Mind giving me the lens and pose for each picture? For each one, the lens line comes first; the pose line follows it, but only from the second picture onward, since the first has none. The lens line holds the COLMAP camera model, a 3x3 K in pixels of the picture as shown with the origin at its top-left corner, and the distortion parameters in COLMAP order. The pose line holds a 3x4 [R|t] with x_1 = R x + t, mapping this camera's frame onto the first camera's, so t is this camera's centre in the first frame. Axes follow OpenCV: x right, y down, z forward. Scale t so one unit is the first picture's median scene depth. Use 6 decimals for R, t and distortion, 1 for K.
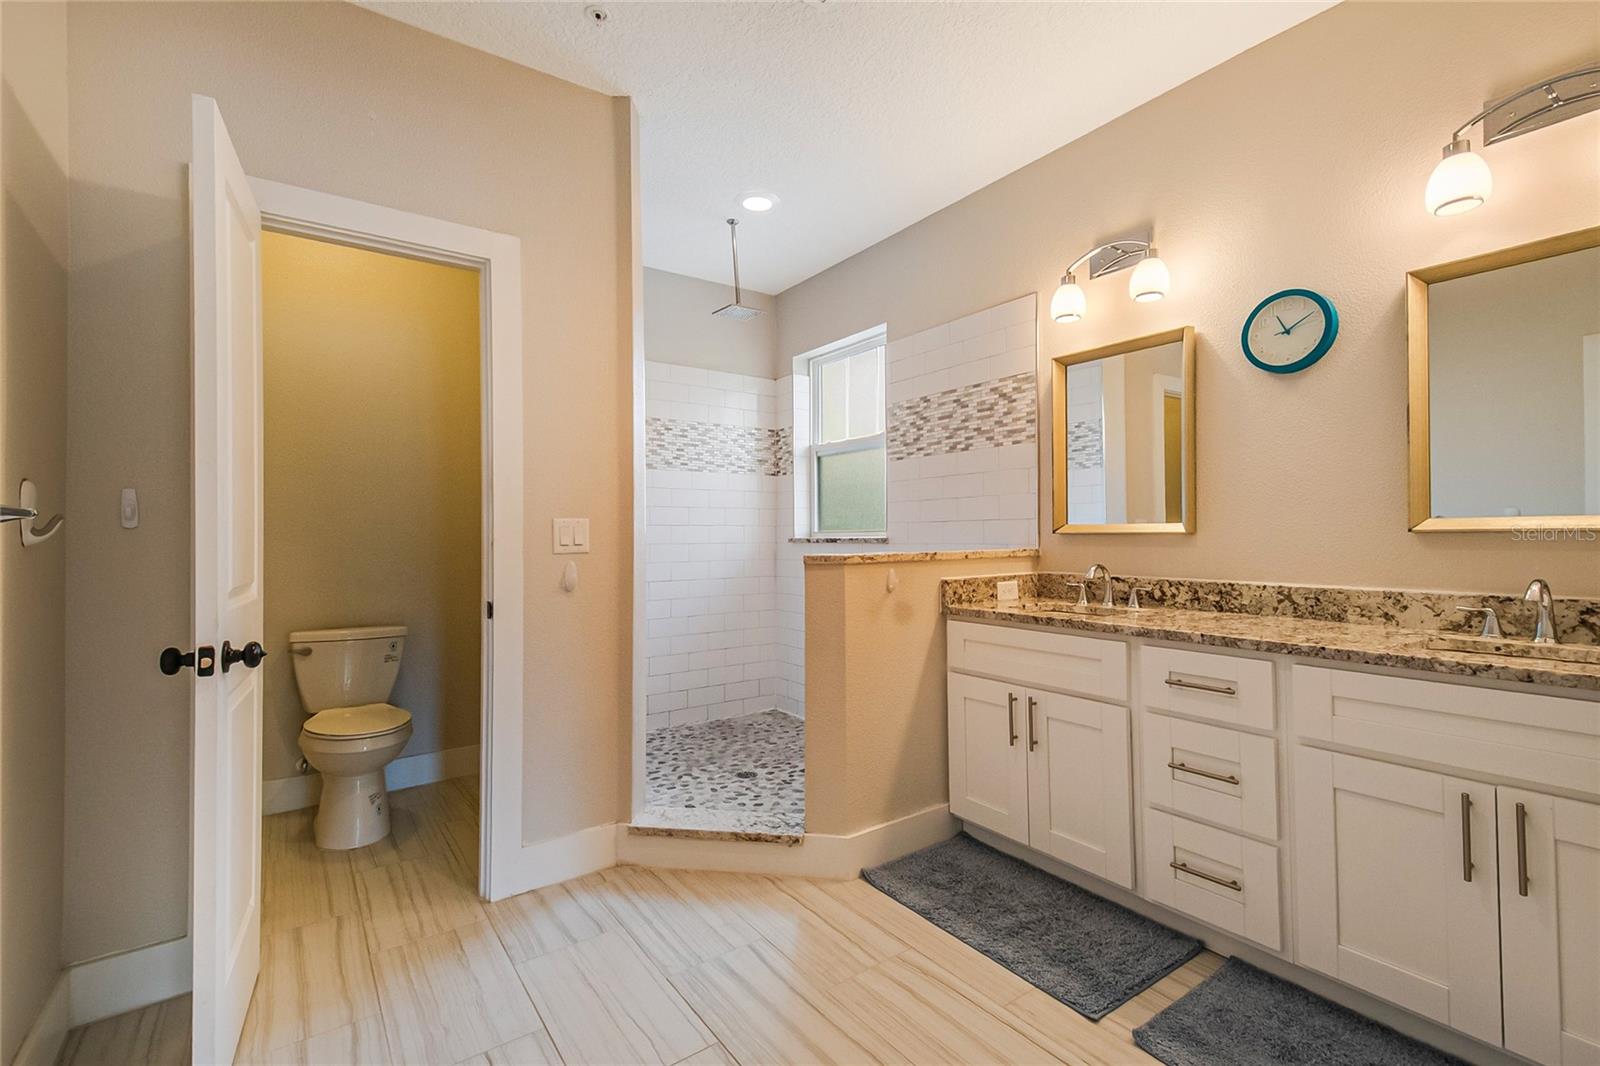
lens RADIAL K [[727.8, 0, 798.4], [0, 727.8, 534.2], [0, 0, 1]] dist [0.033769, -0.010371]
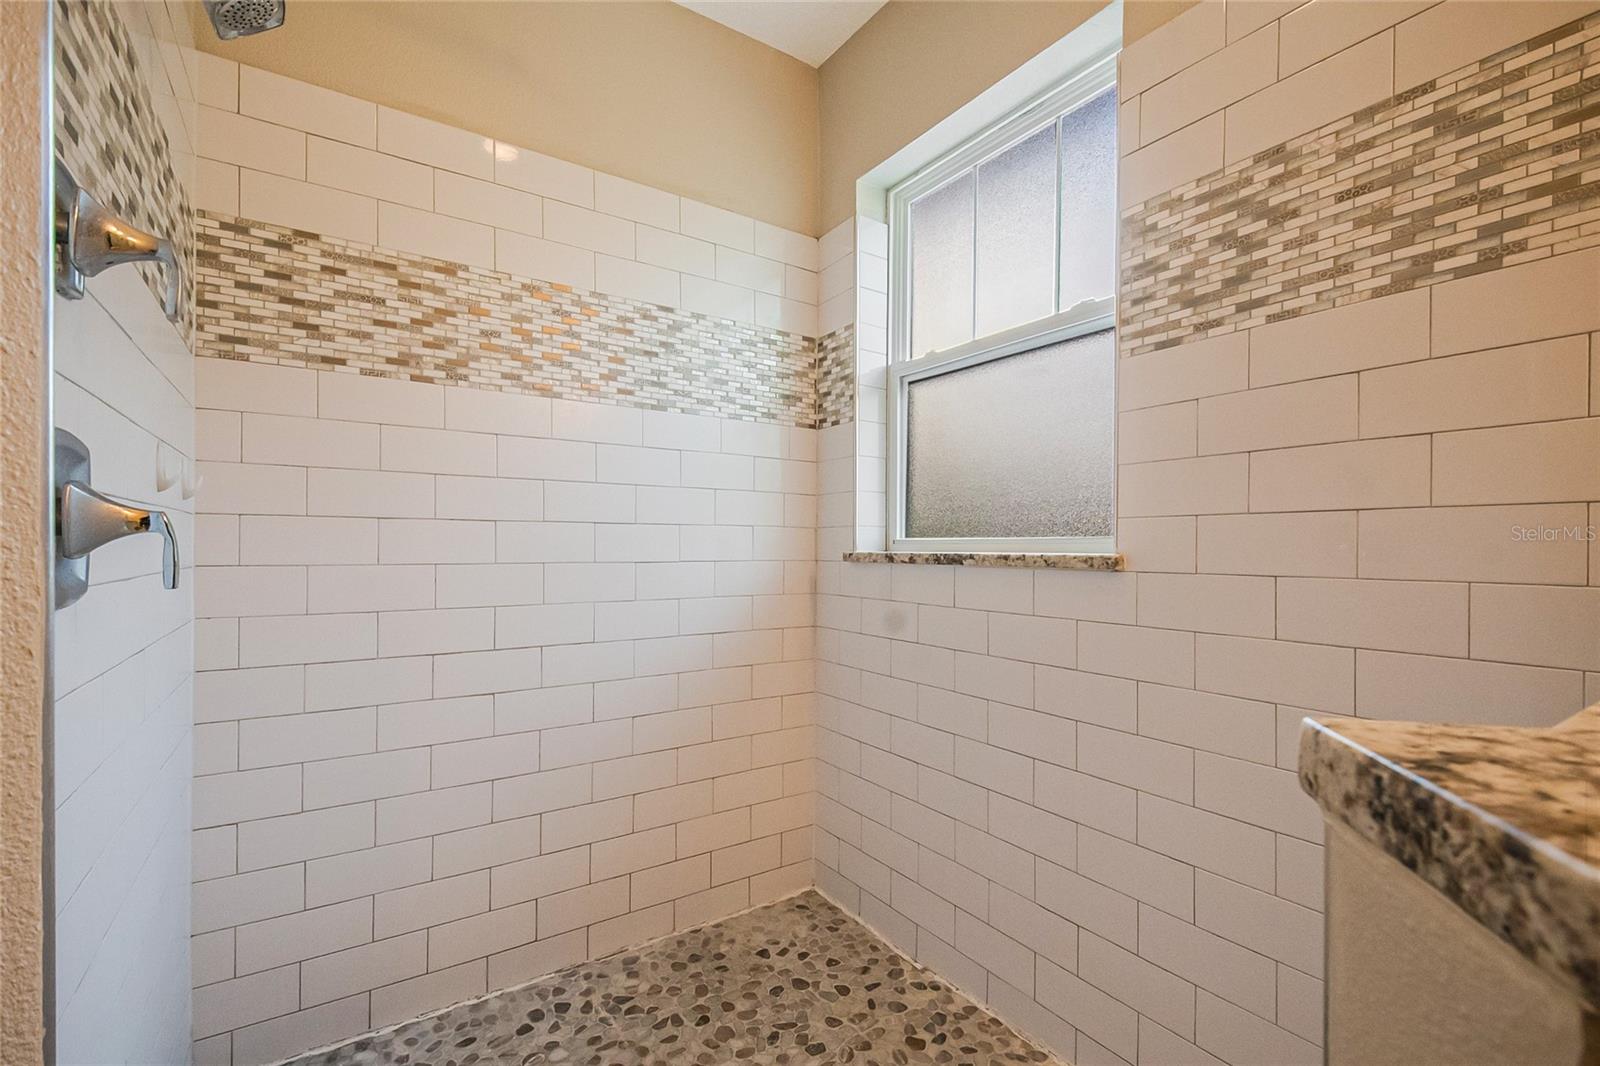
lens RADIAL K [[727.8, 0, 790.8], [0, 727.8, 556.6], [0, 0, 1]] dist [0.033769, -0.010371]
pose [[0.999479, 0.009020, -0.030996, -0.052233], [-0.008483, 0.999812, 0.017427, -0.000017], [0.031148, -0.017155, 0.999368, 0.782122]]
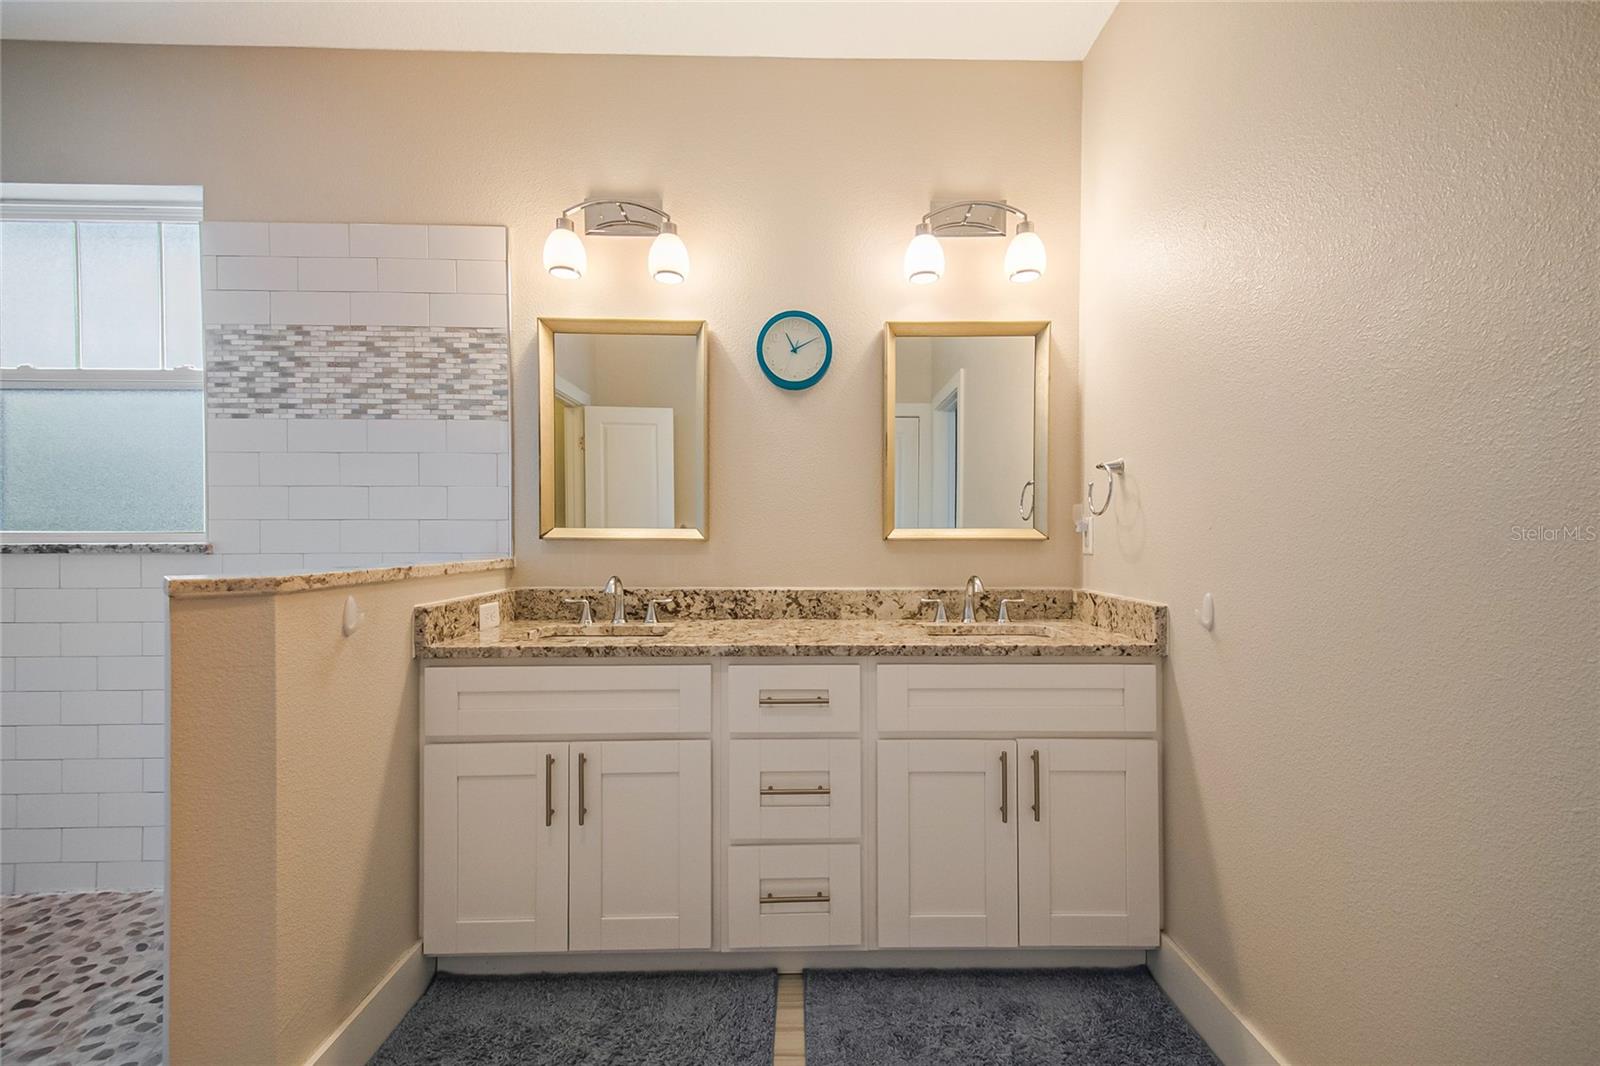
lens RADIAL K [[727.8, 0, 852.2], [0, 727.8, 545.7], [0, 0, 1]] dist [0.033769, -0.010371]
pose [[0.547348, -0.001519, 0.836903, -0.131701], [-0.005114, 0.999974, 0.005160, 0.000610], [-0.836889, -0.007105, 0.547326, 0.277436]]
